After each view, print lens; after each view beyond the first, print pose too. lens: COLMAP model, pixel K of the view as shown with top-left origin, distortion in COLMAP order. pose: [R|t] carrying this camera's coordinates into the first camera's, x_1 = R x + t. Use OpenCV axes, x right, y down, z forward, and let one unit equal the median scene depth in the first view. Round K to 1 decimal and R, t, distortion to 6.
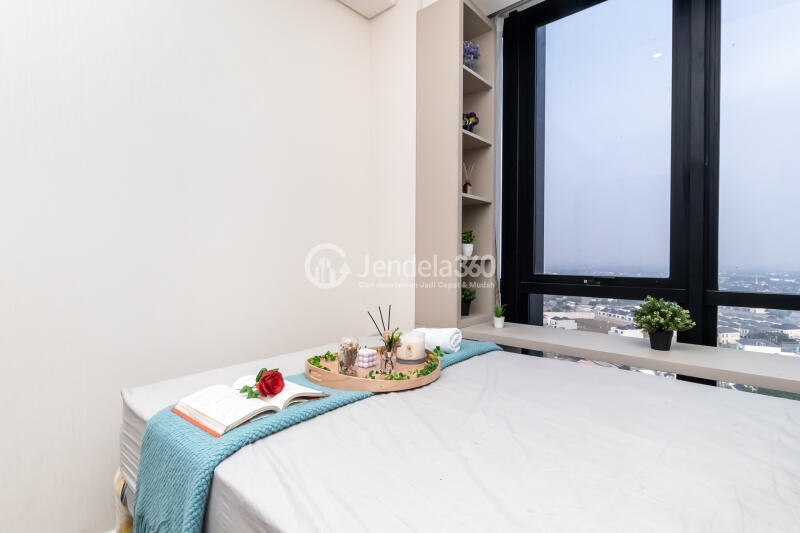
lens RADIAL K [[379.2, 0, 400.0], [0, 379.2, 266.5], [0, 0, 1]] dist [-0.000080, -0.000032]
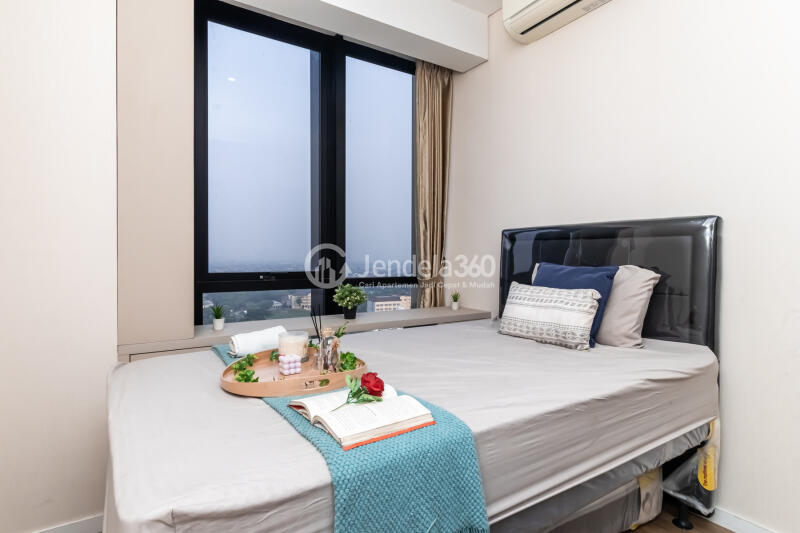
lens RADIAL K [[427.9, 0, 400.0], [0, 427.9, 266.5], [0, 0, 1]] dist [0.000278, 0.000009]
pose [[0.262795, -0.015724, 0.964723, -1.022336], [0.004487, 0.999876, 0.015075, -0.014698], [-0.964841, 0.000368, 0.262833, 0.464886]]
